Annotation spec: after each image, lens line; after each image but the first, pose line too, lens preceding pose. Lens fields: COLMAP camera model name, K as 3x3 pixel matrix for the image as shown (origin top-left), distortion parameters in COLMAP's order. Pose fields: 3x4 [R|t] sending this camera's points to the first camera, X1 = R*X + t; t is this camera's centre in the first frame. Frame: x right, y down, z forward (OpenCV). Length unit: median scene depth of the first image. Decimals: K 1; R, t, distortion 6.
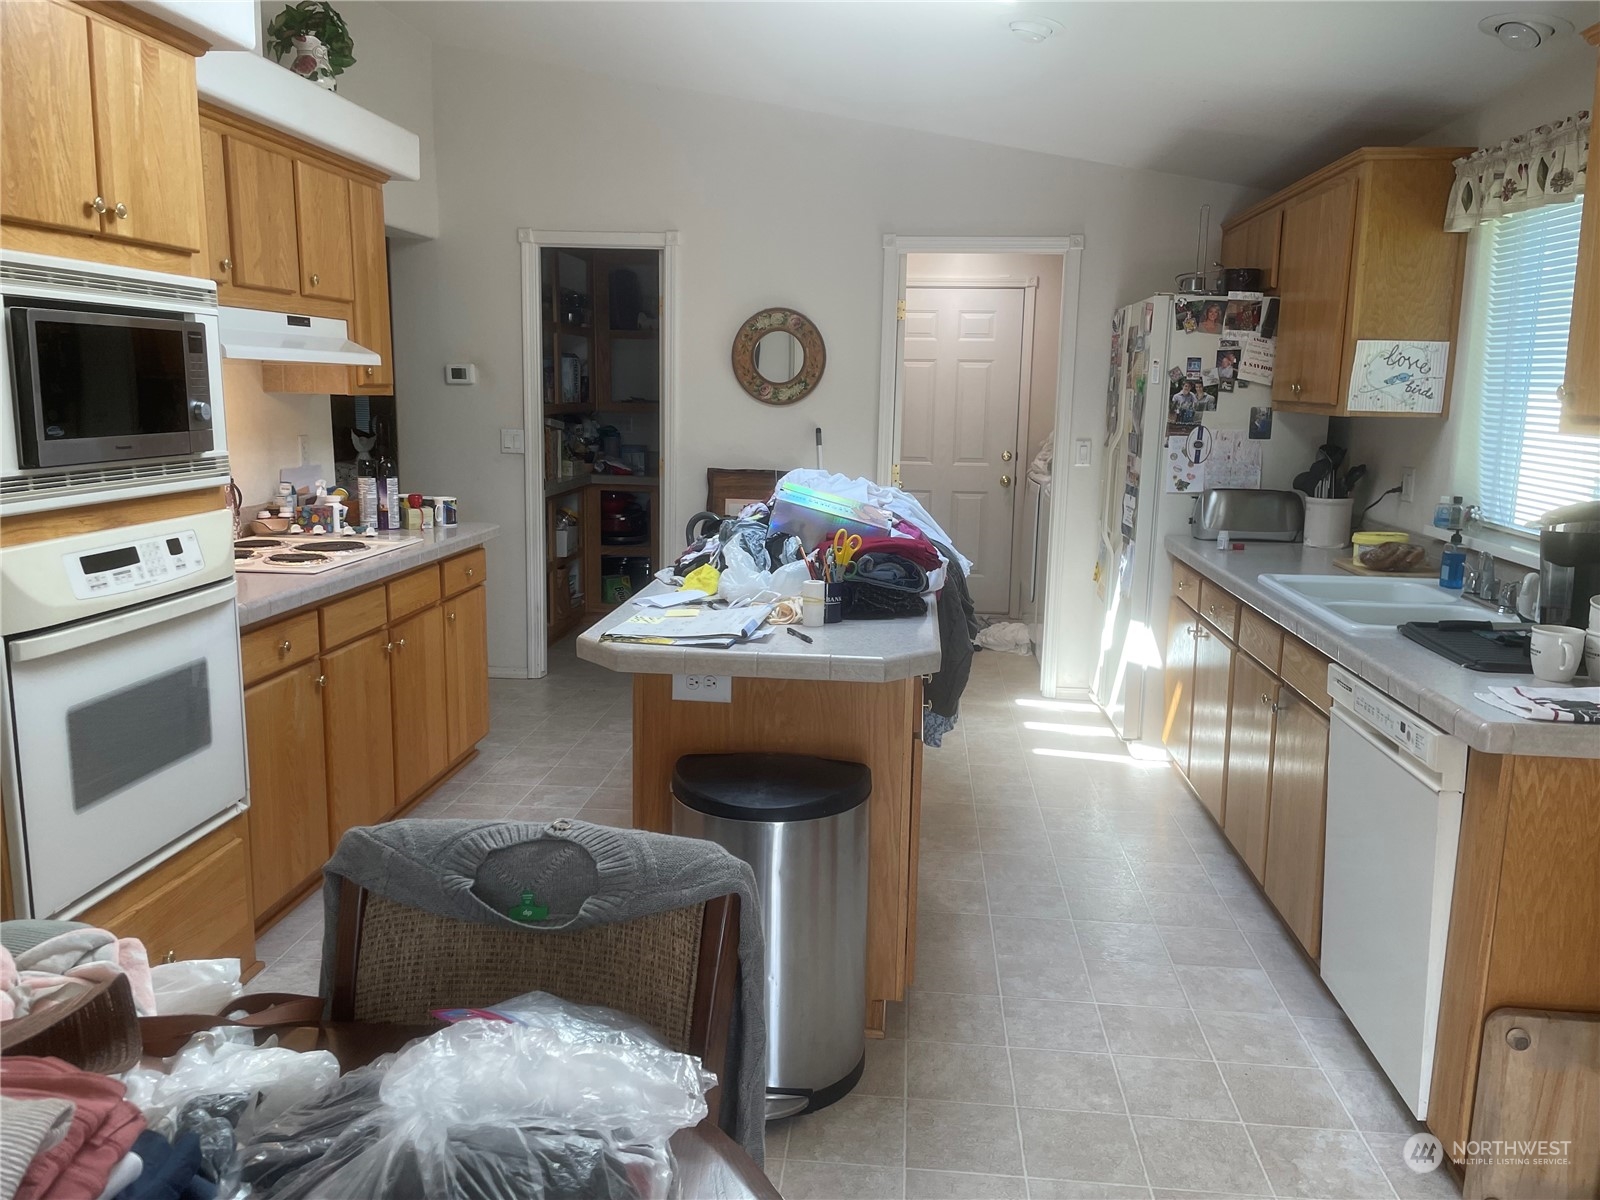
lens RADIAL K [[1205.2, 0, 804.7], [0, 1205.2, 612.8], [0, 0, 1]] dist [0.006377, -0.001062]
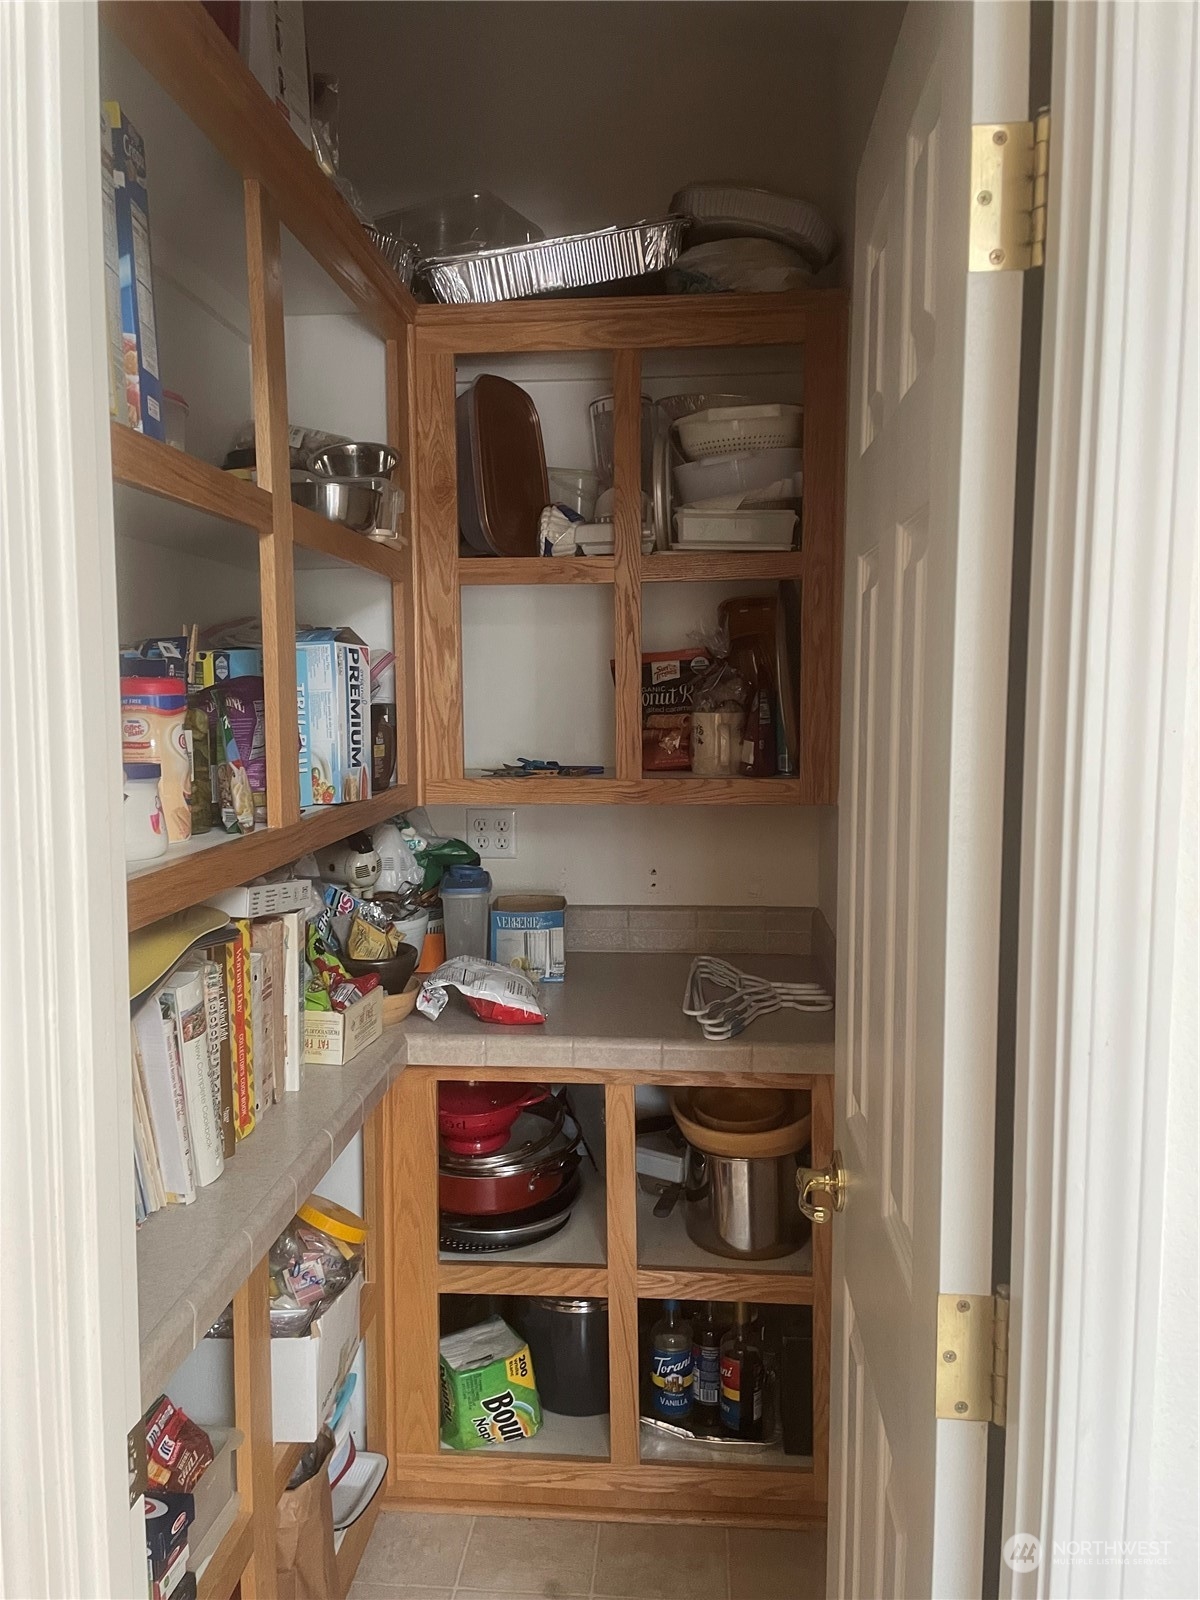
lens RADIAL K [[1205.2, 0, 600.0], [0, 1205.2, 800.0], [0, 0, 1]] dist [0.006377, -0.001062]
pose [[0.999813, -0.016024, 0.010789, -0.129970], [0.016894, 0.996152, -0.086002, -0.143441], [-0.009369, 0.086168, 0.996237, 0.689916]]
